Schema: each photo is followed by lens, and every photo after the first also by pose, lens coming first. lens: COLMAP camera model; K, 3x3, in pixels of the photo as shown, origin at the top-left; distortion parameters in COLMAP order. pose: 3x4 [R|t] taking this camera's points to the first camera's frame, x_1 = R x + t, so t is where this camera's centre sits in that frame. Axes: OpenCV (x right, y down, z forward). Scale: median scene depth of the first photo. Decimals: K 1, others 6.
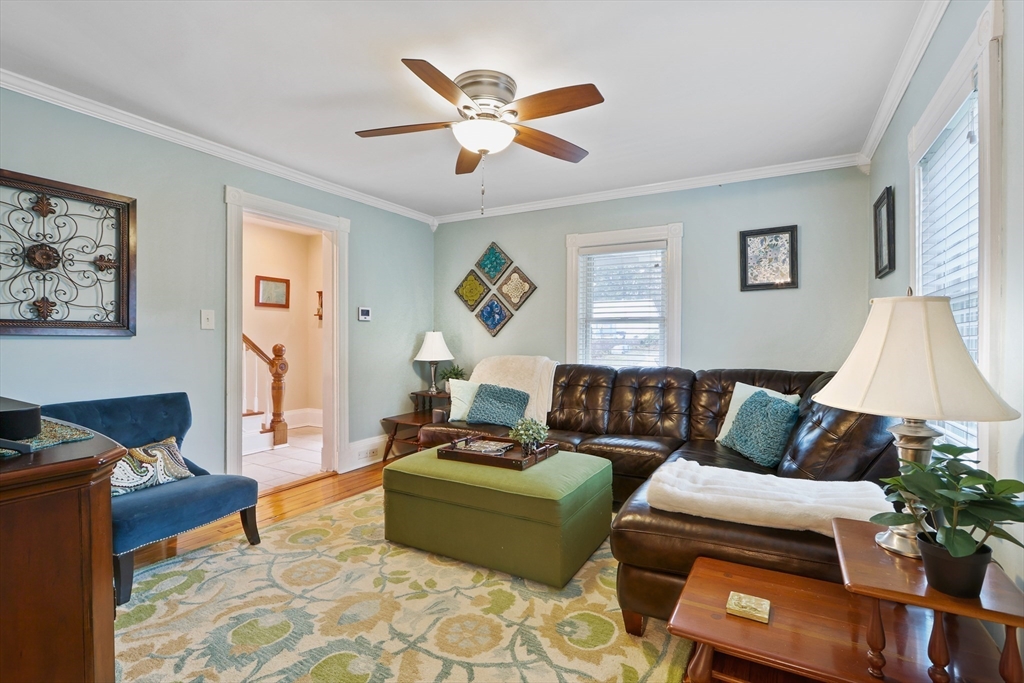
lens RADIAL K [[477.2, 0, 512.9], [0, 477.2, 339.9], [0, 0, 1]] dist [-0.005553, -0.000063]
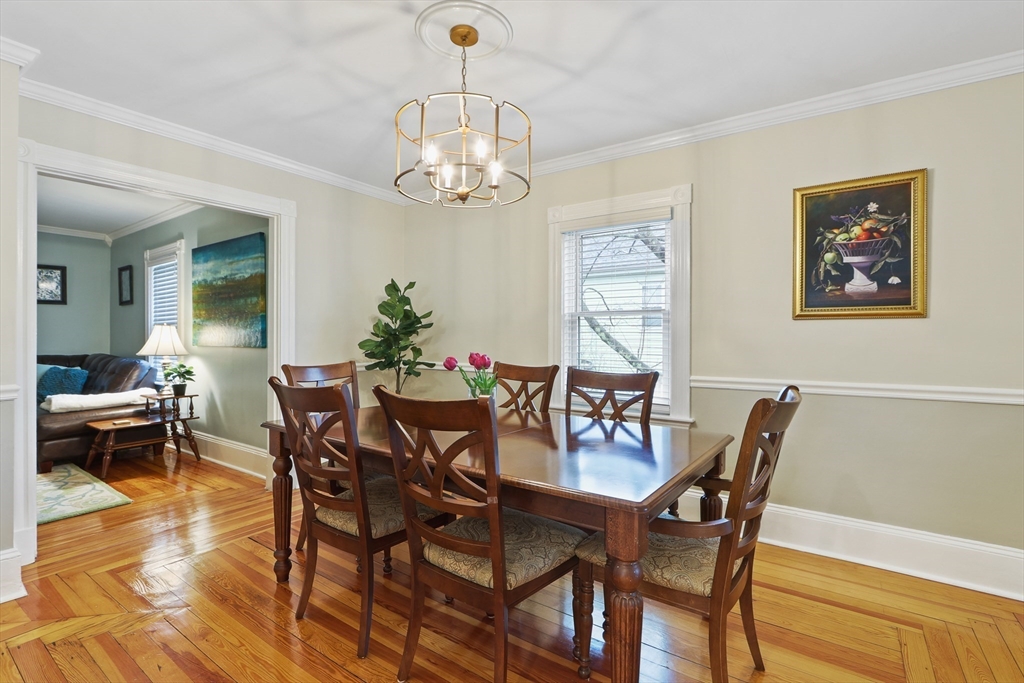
lens RADIAL K [[477.2, 0, 510.3], [0, 477.2, 339.1], [0, 0, 1]] dist [-0.005553, -0.000063]
pose [[0.102011, 0.003993, 0.994775, -1.006630], [-0.000219, 0.999992, -0.003992, 0.017318], [-0.994783, 0.000190, 0.102011, -0.794383]]
